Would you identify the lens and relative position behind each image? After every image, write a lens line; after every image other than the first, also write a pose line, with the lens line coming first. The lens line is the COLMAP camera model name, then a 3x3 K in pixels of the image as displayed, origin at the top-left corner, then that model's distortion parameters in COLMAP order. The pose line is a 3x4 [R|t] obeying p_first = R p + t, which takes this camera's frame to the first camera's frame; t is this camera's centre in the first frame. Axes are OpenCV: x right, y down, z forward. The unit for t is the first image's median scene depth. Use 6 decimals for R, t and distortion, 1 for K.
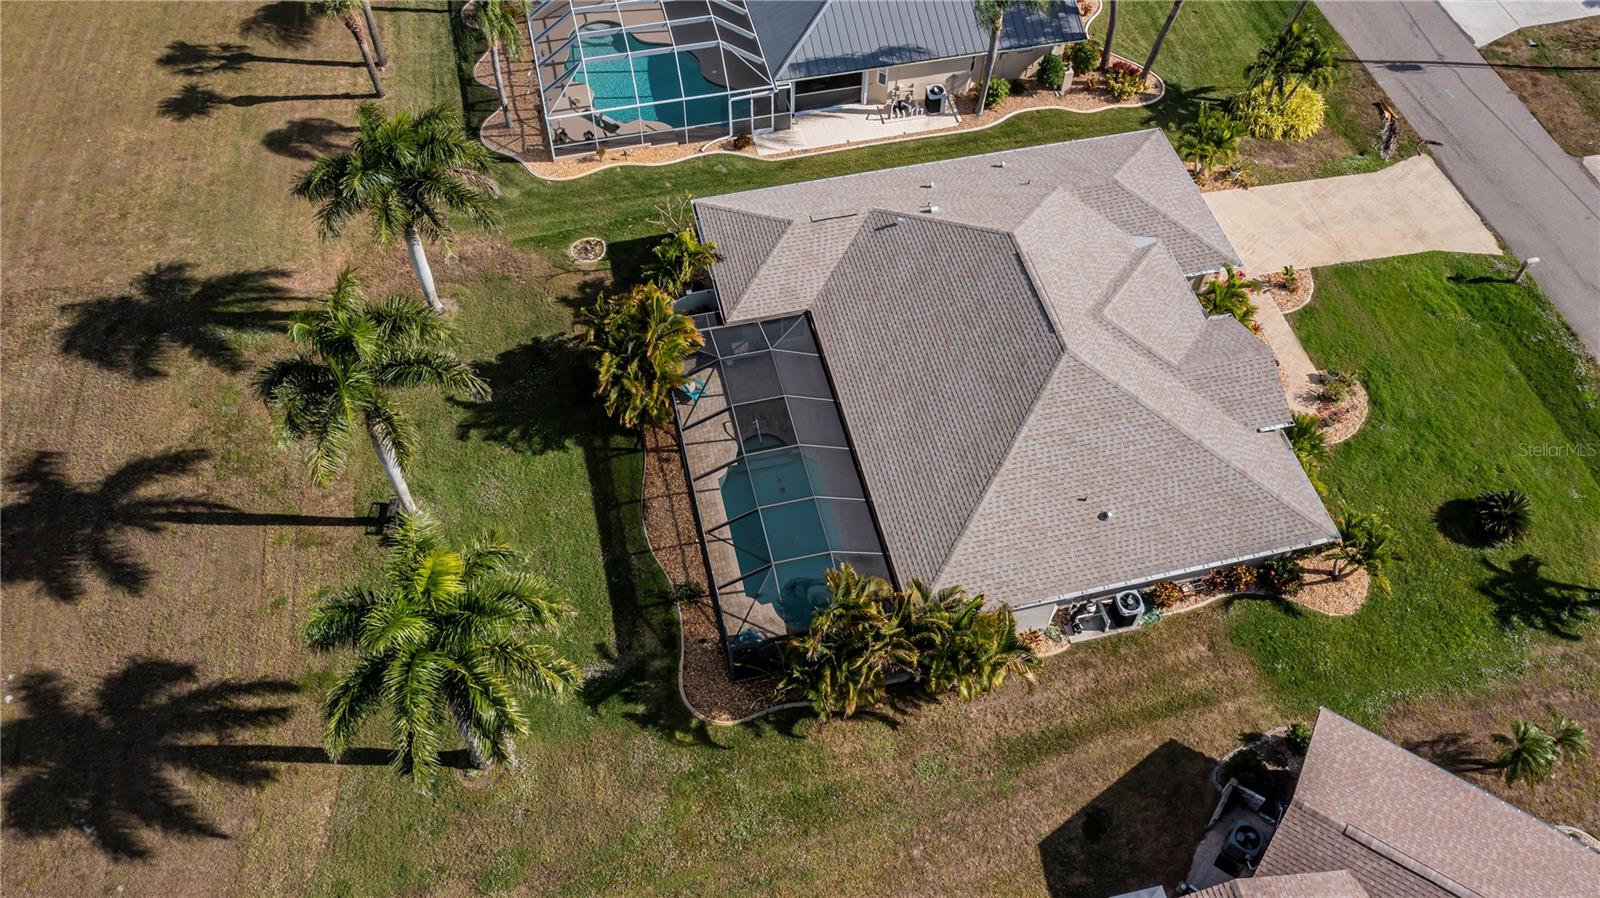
lens RADIAL K [[1225.4, 0, 800.0], [0, 1225.4, 449.0], [0, 0, 1]] dist [0.000665, -0.008778]
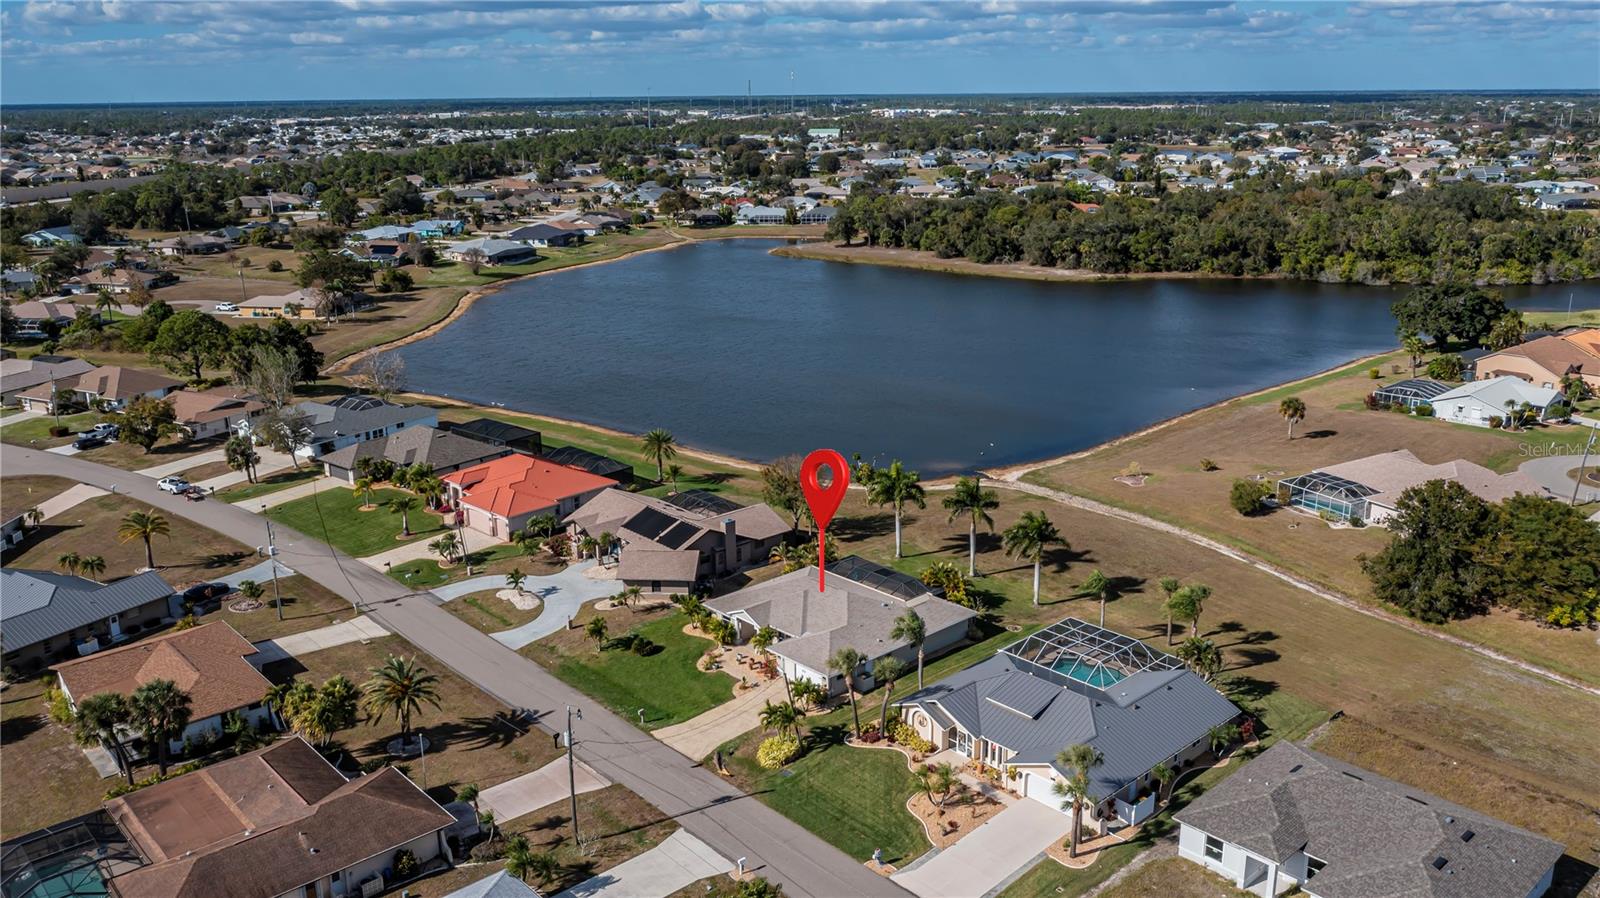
lens RADIAL K [[1225.4, 0, 800.0], [0, 1225.4, 449.0], [0, 0, 1]] dist [0.000665, -0.008778]
pose [[-0.871498, 0.133019, -0.472013, 1.149420], [-0.404846, 0.348027, 0.845563, -1.934988], [0.276749, 0.928000, -0.249453, 1.062726]]
